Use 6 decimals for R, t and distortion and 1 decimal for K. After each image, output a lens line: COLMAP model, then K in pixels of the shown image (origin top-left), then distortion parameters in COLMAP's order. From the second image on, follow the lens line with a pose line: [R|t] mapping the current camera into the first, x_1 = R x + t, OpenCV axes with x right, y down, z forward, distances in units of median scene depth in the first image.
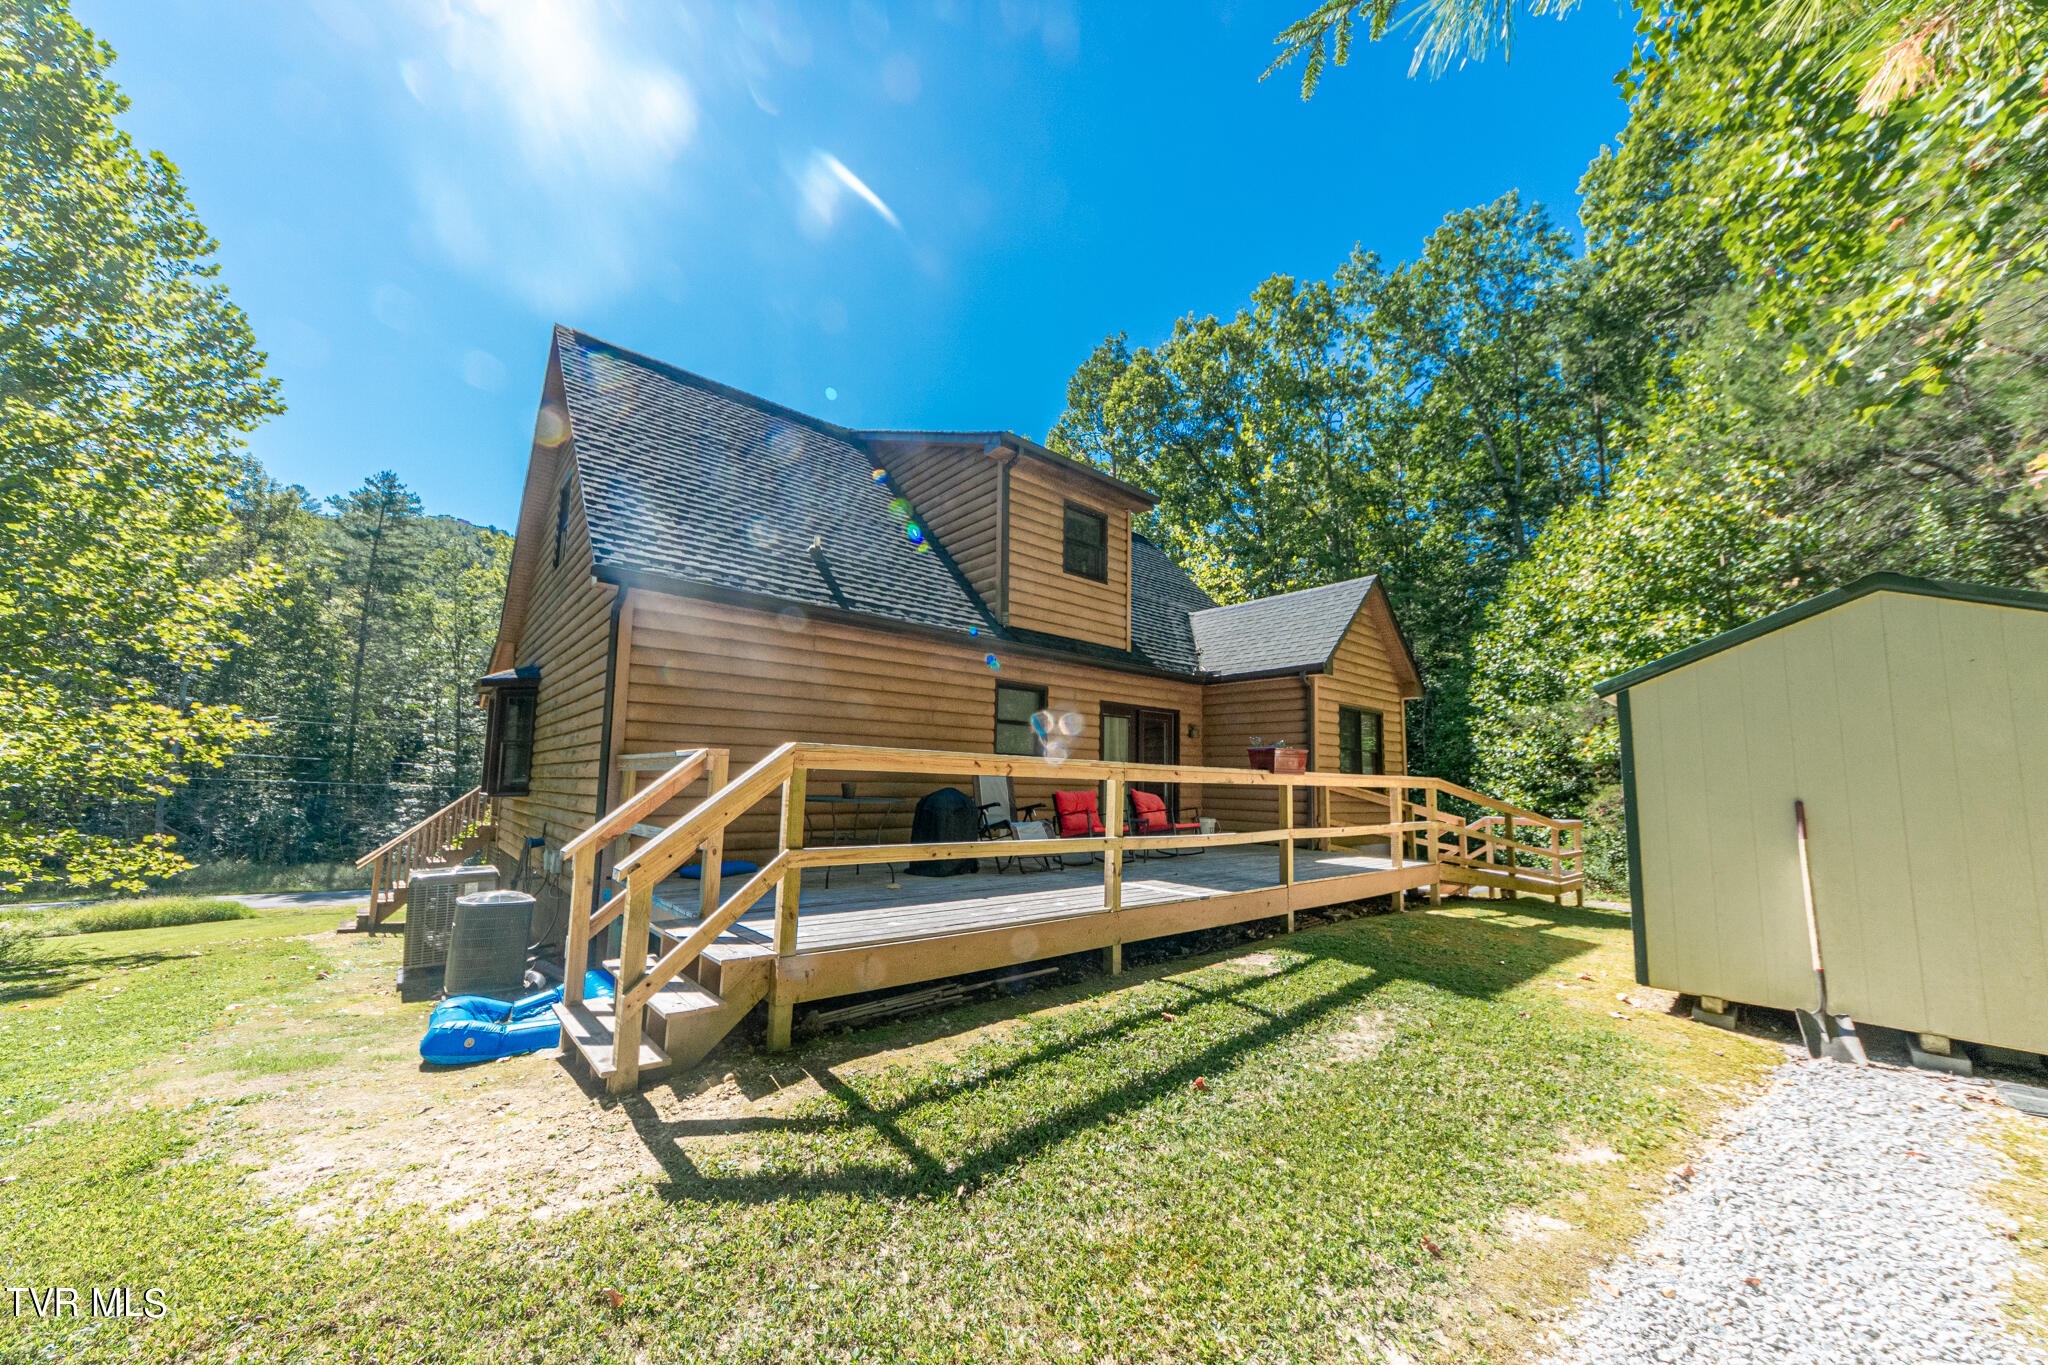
lens RADIAL K [[719.7, 0, 1022.2], [0, 719.7, 704.1], [0, 0, 1]] dist [0.009053, -0.008549]
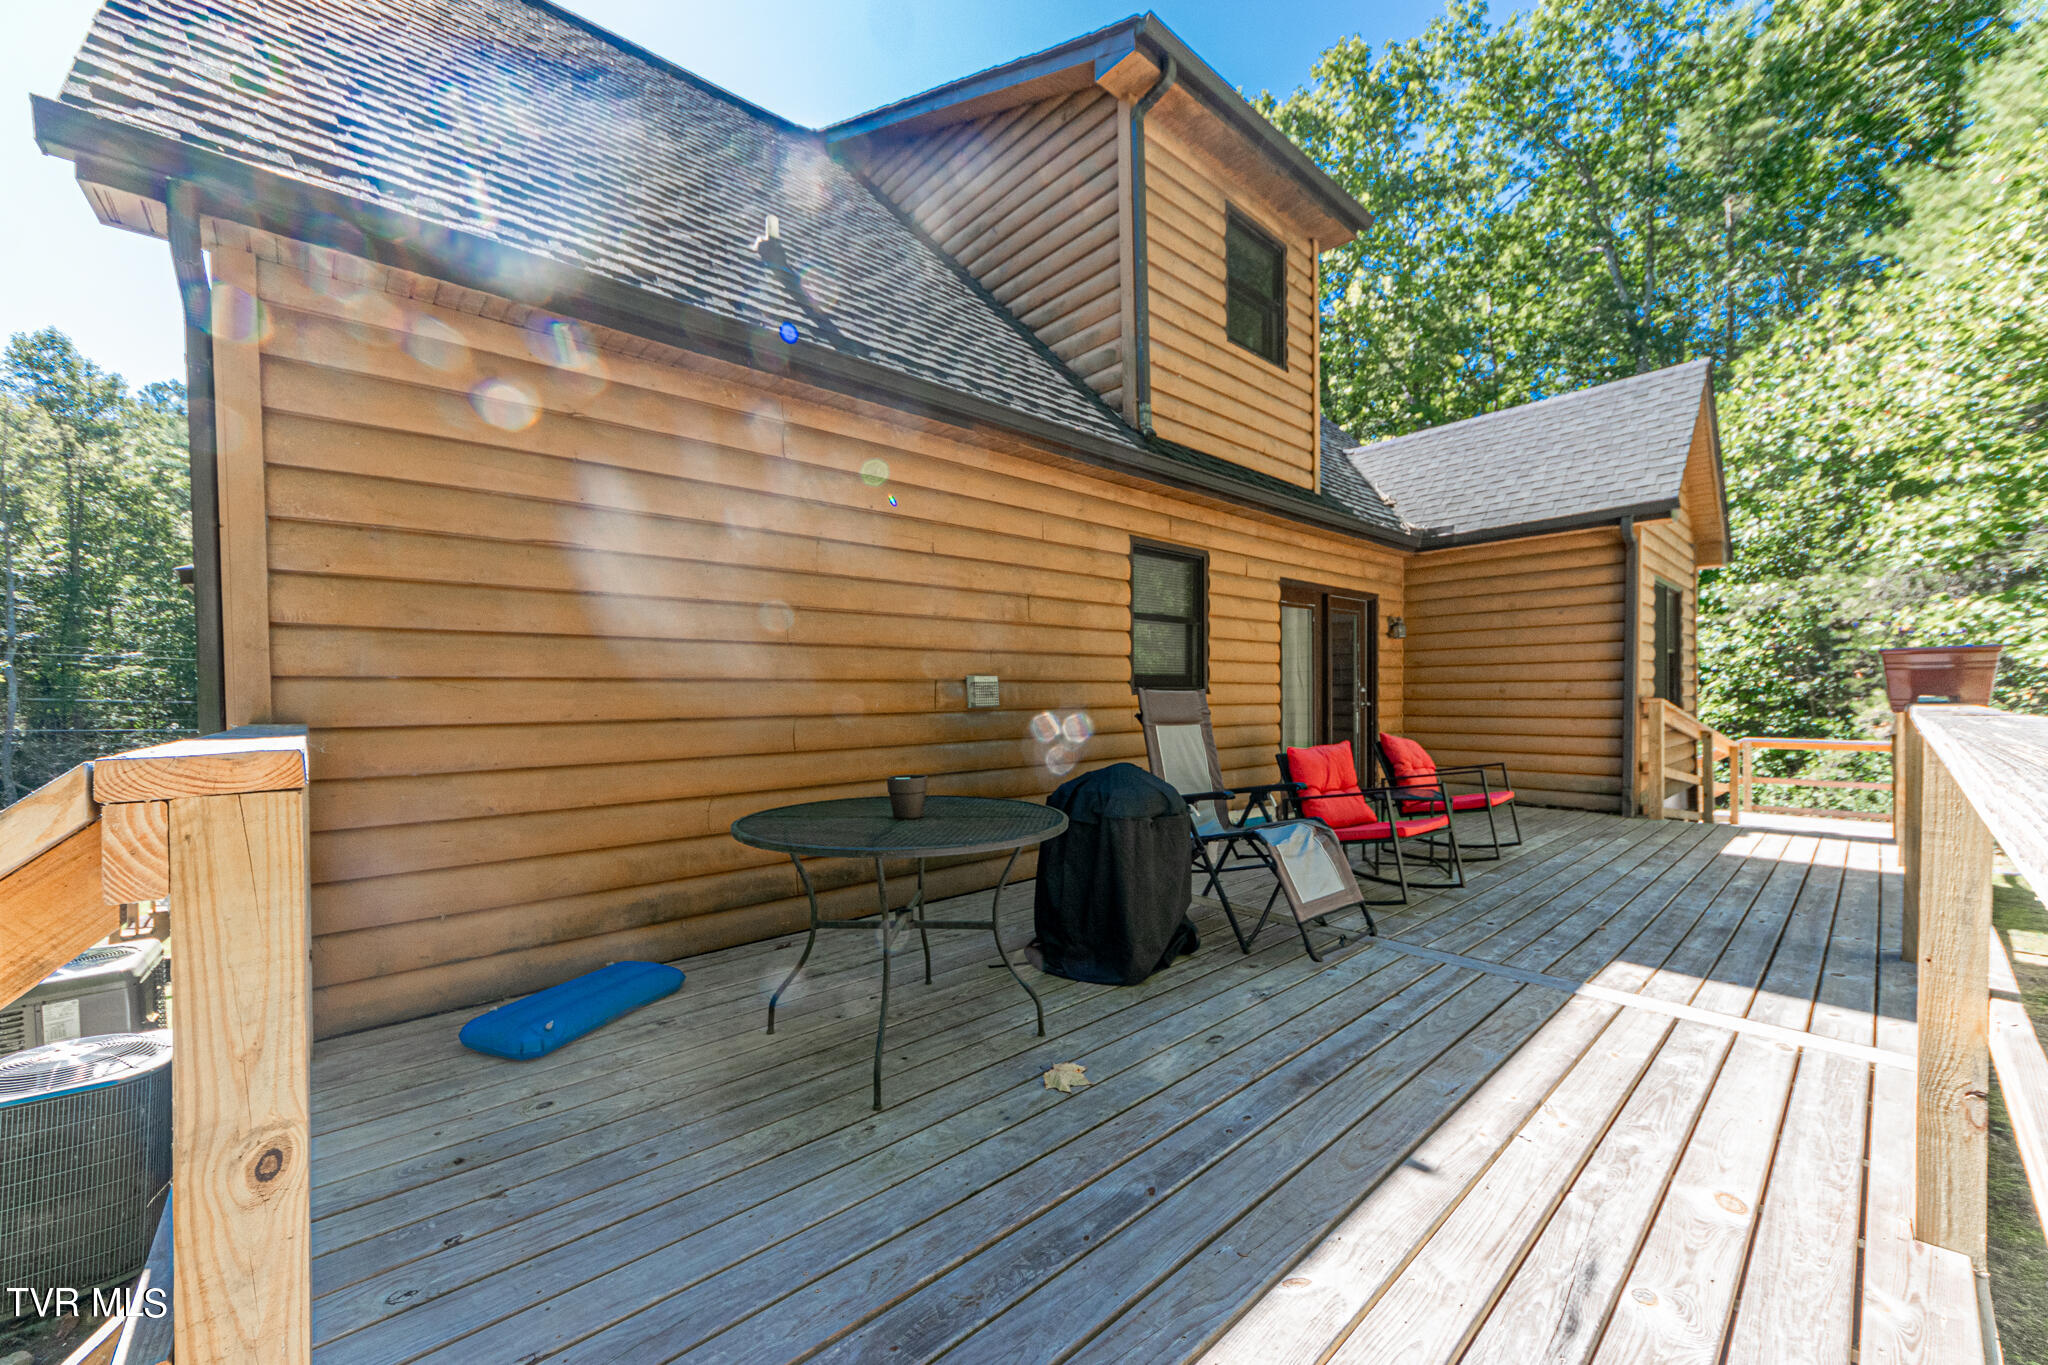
lens RADIAL K [[781.8, 0, 1022.3], [0, 781.8, 695.9], [0, 0, 1]] dist [-0.000276, -0.000062]
pose [[0.999314, -0.032712, 0.017369, -0.100106], [0.030699, 0.993927, 0.105674, 0.014833], [-0.020720, -0.105068, 0.994249, 0.327974]]
